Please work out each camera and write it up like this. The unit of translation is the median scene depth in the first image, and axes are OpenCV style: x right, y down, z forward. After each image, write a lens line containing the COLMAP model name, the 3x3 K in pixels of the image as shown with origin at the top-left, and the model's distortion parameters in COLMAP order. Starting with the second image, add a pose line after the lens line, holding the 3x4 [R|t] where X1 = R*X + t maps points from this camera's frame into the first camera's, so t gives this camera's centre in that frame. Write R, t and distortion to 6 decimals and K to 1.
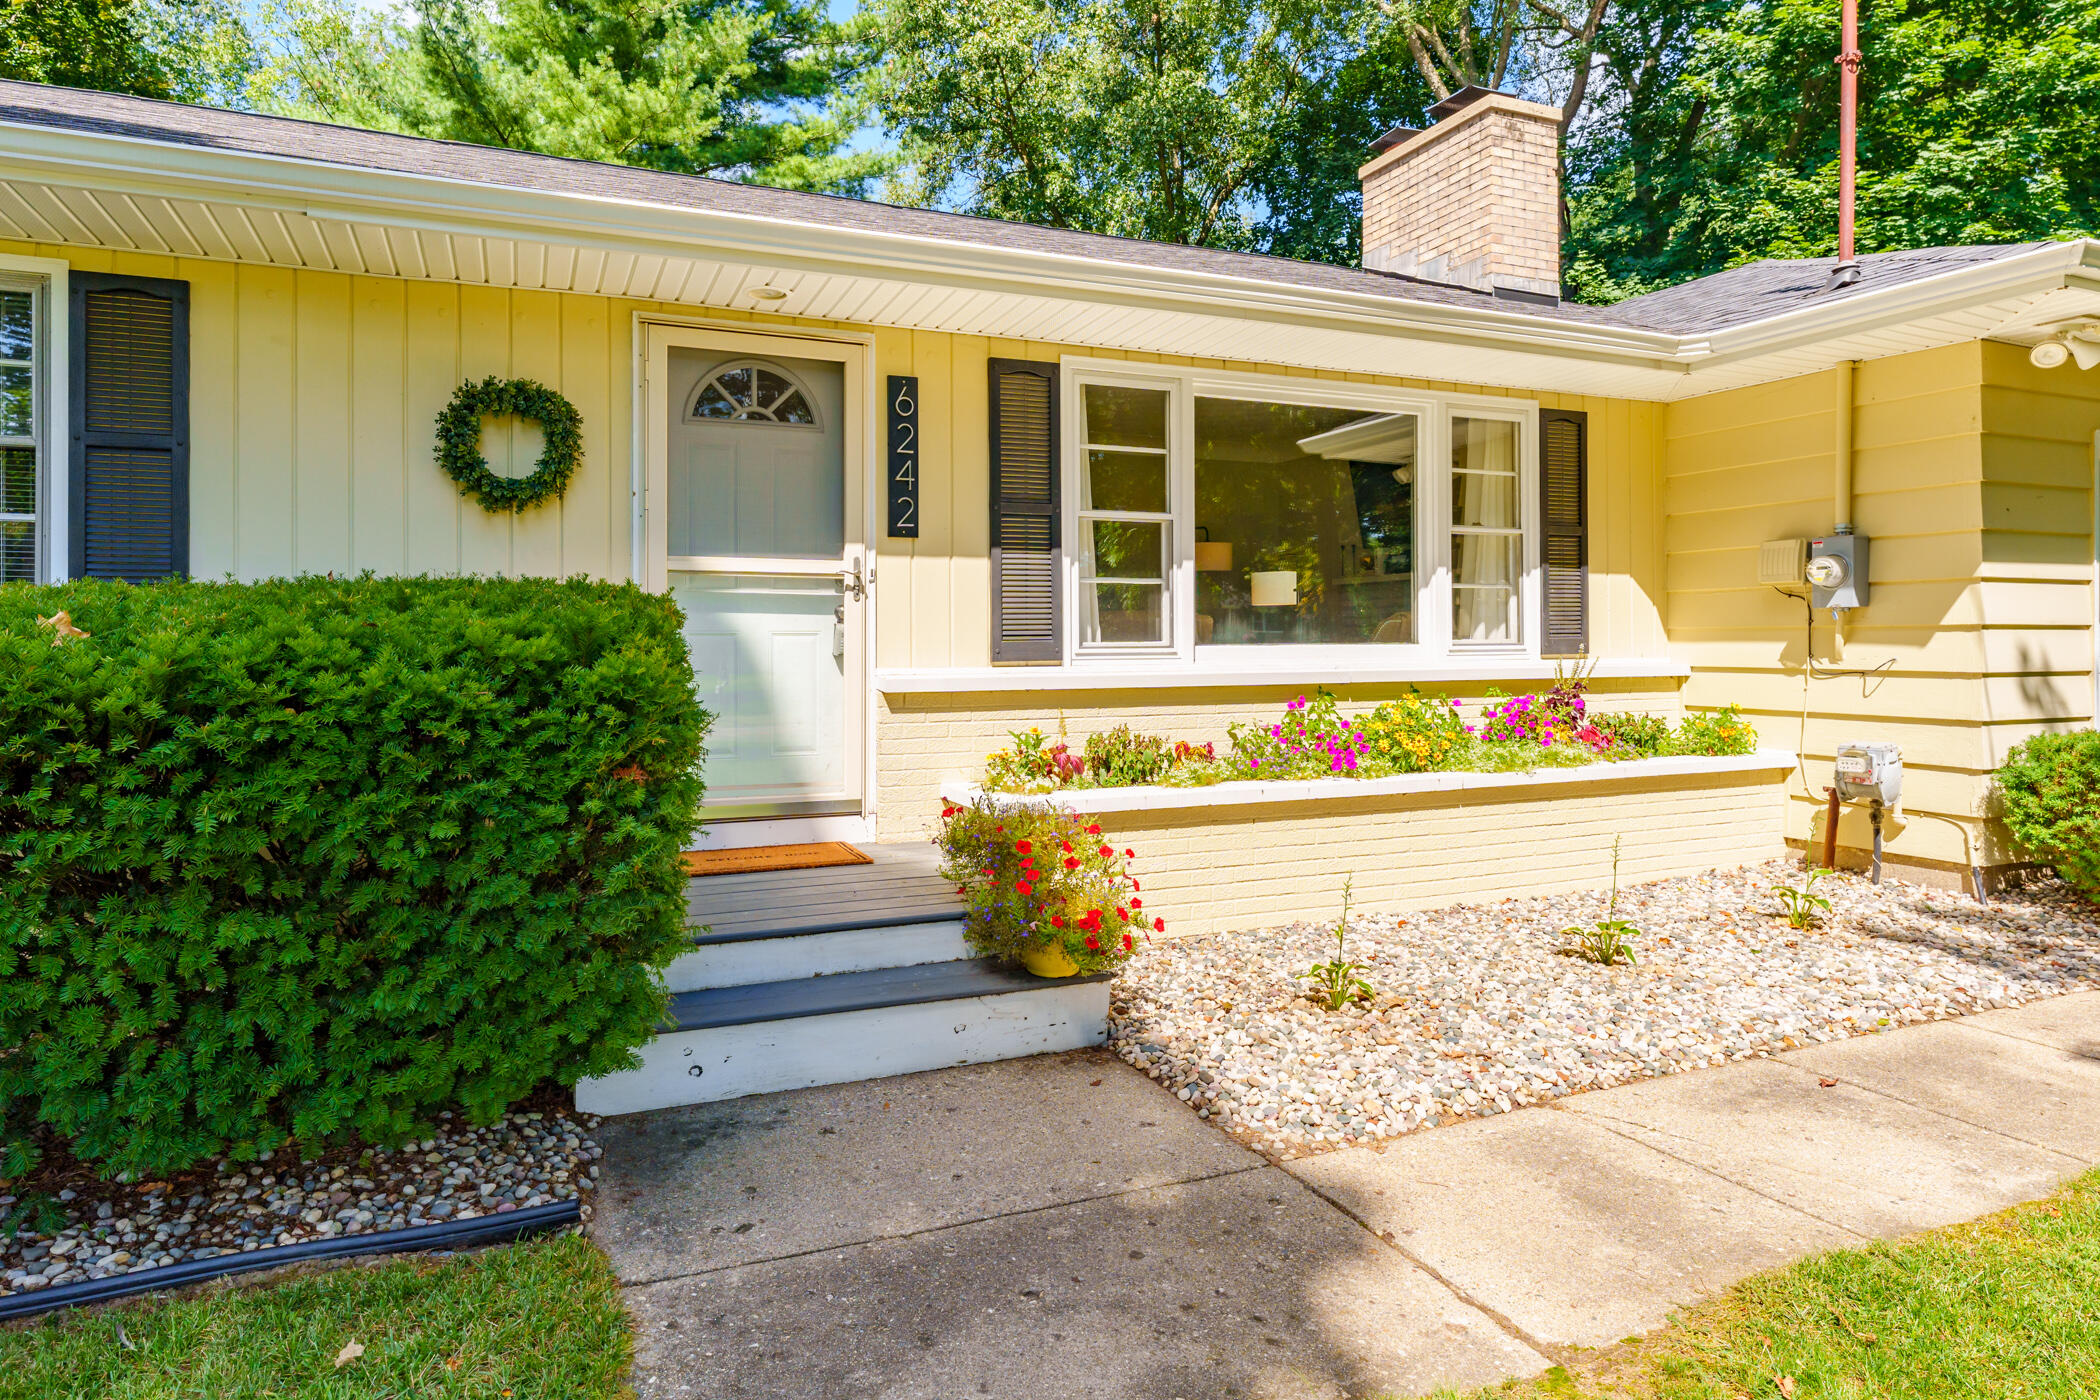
lens RADIAL K [[1178.6, 0, 975.7], [0, 1178.6, 636.7], [0, 0, 1]] dist [0.002851, -0.000017]
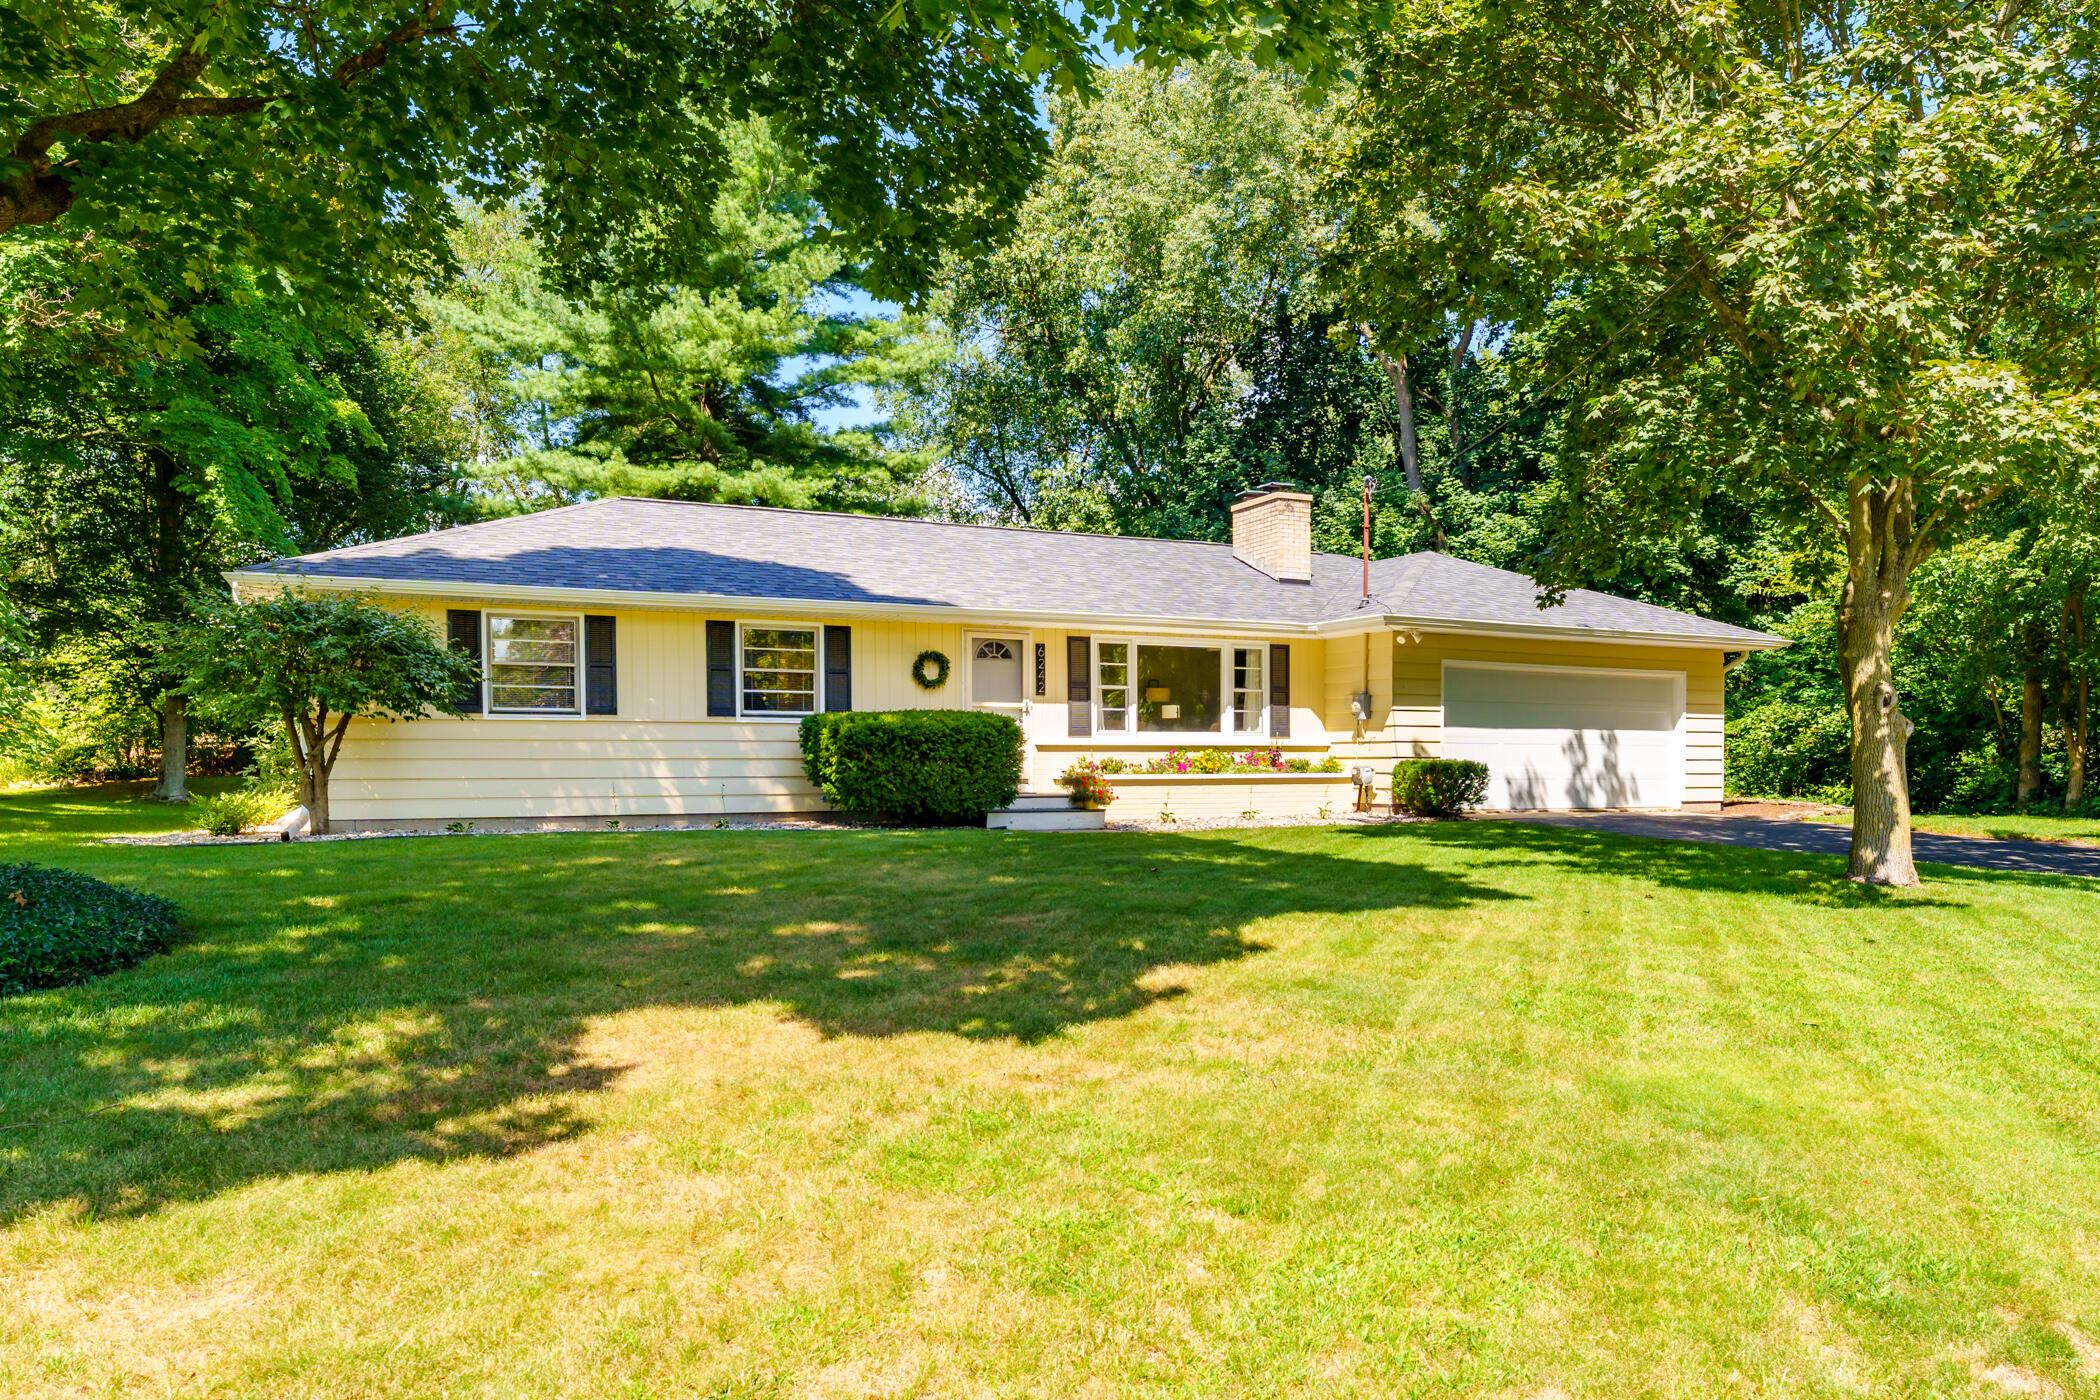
lens RADIAL K [[1353.3, 0, 1050.0], [0, 1353.3, 700.0], [0, 0, 1]] dist [0.023013, 0.000109]
pose [[0.998408, 0.006054, 0.056087, -0.216194], [-0.003876, 0.999237, -0.038854, 0.060508], [-0.056280, 0.038575, 0.997670, -2.335203]]
